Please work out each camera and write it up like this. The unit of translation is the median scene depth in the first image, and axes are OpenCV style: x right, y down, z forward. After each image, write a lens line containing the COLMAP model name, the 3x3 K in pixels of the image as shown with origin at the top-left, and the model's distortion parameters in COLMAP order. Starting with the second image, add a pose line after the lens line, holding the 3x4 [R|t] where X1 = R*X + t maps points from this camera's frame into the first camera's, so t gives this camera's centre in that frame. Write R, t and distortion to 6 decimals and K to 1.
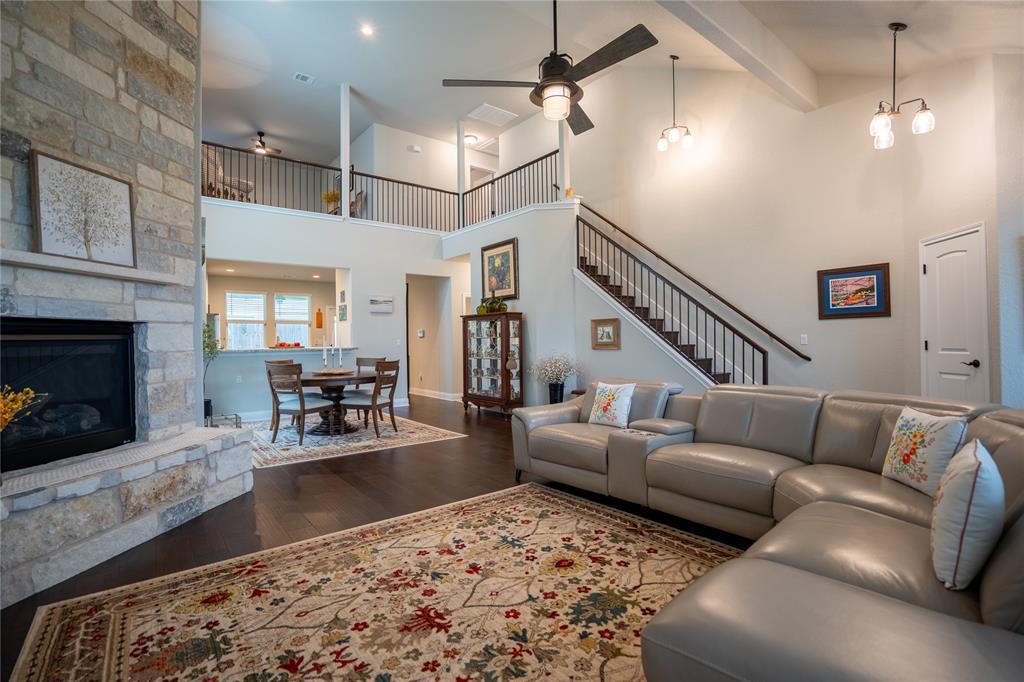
lens RADIAL K [[472.9, 0, 505.3], [0, 472.9, 340.0], [0, 0, 1]] dist [-0.047543, 0.014319]
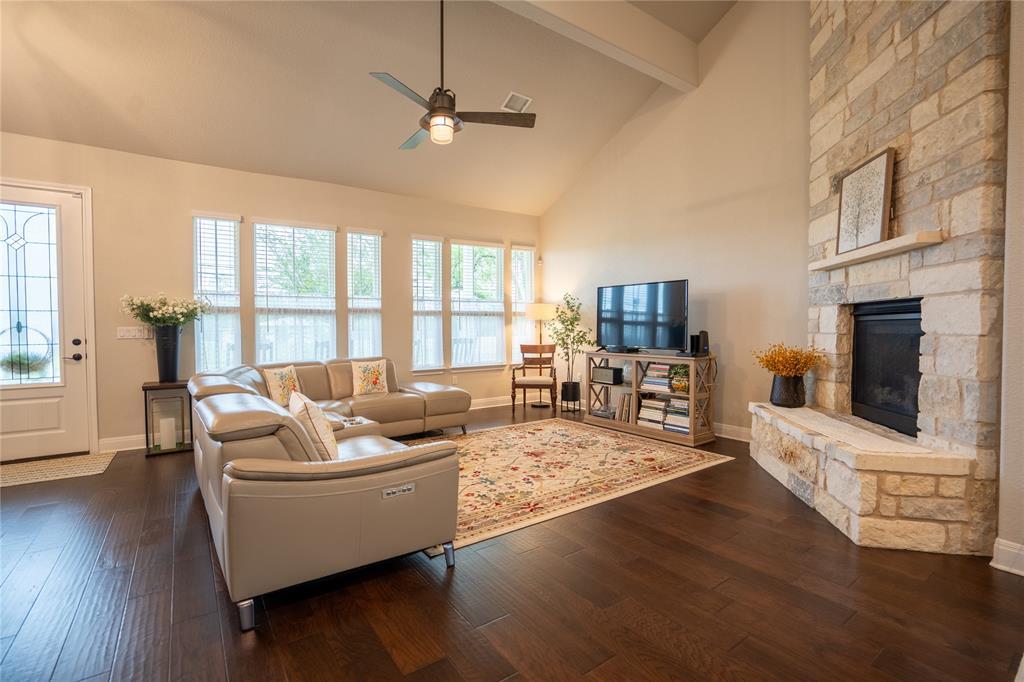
lens RADIAL K [[472.9, 0, 517.4], [0, 472.9, 340.2], [0, 0, 1]] dist [-0.047543, 0.014319]
pose [[-0.999511, 0.015594, 0.027092, -0.043386], [0.016375, 0.999449, 0.028870, 0.000907], [-0.026627, 0.029300, -0.999216, 0.889629]]
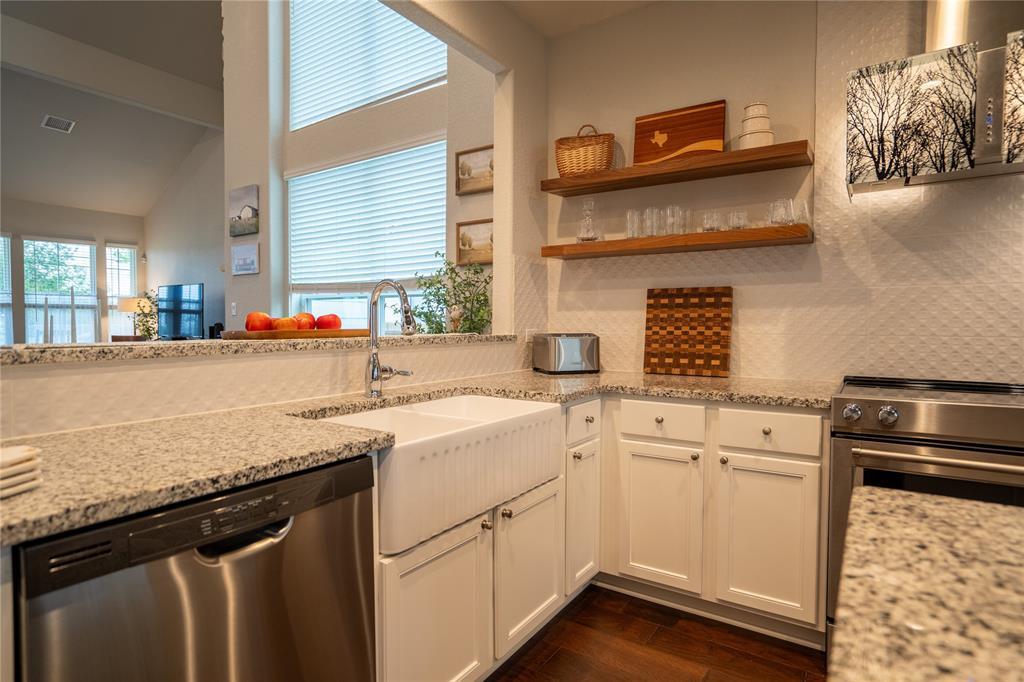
lens RADIAL K [[543.4, 0, 509.2], [0, 543.4, 340.9], [0, 0, 1]] dist [-0.021976, 0.009298]
pose [[-0.949211, 0.023407, -0.313769, -0.500512], [0.010429, 0.999022, 0.042978, 0.007490], [0.314468, 0.037523, -0.948526, 1.346893]]
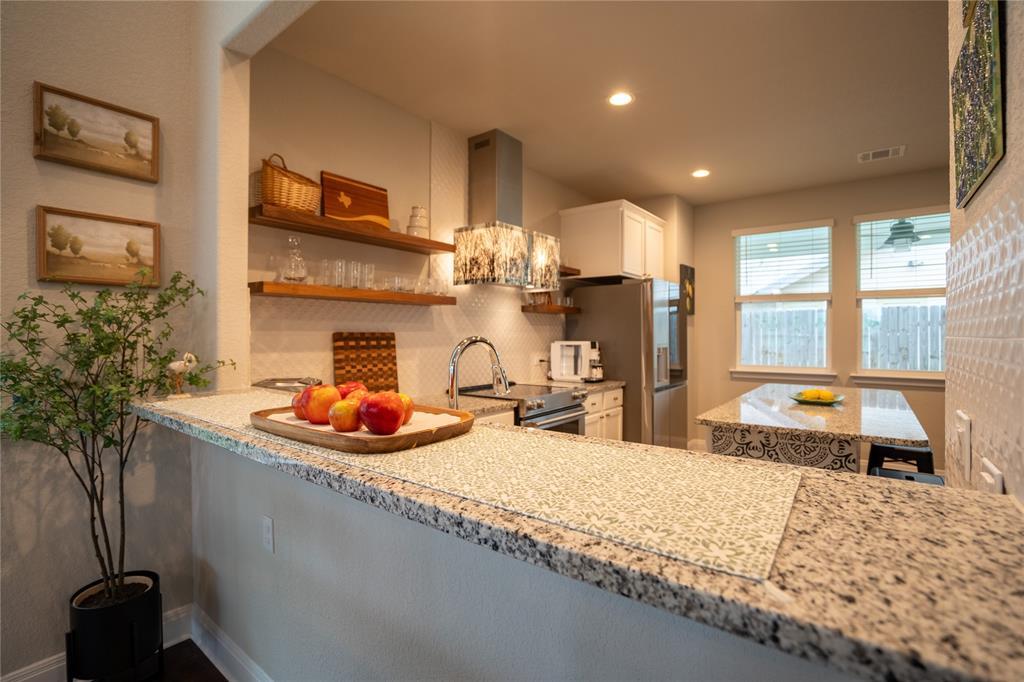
lens RADIAL K [[472.9, 0, 509.8], [0, 472.9, 338.7], [0, 0, 1]] dist [-0.047543, 0.014319]
pose [[0.247493, 0.019438, -0.968695, -0.328352], [-0.004194, 0.999811, 0.018991, -0.014257], [0.968881, -0.000638, 0.247528, 1.048779]]
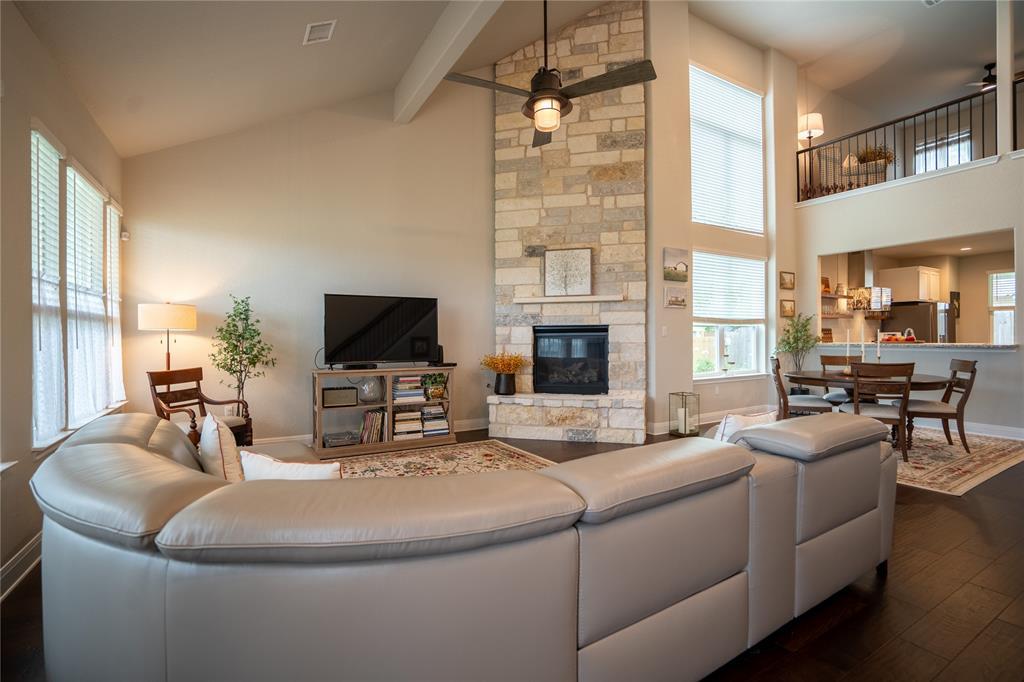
lens RADIAL K [[472.9, 0, 507.4], [0, 472.9, 337.0], [0, 0, 1]] dist [-0.047543, 0.014319]
pose [[-0.134205, 0.011905, -0.990882, 0.476770], [0.005980, 0.999919, 0.011204, -0.008097], [0.990936, -0.004421, -0.134265, 0.422282]]
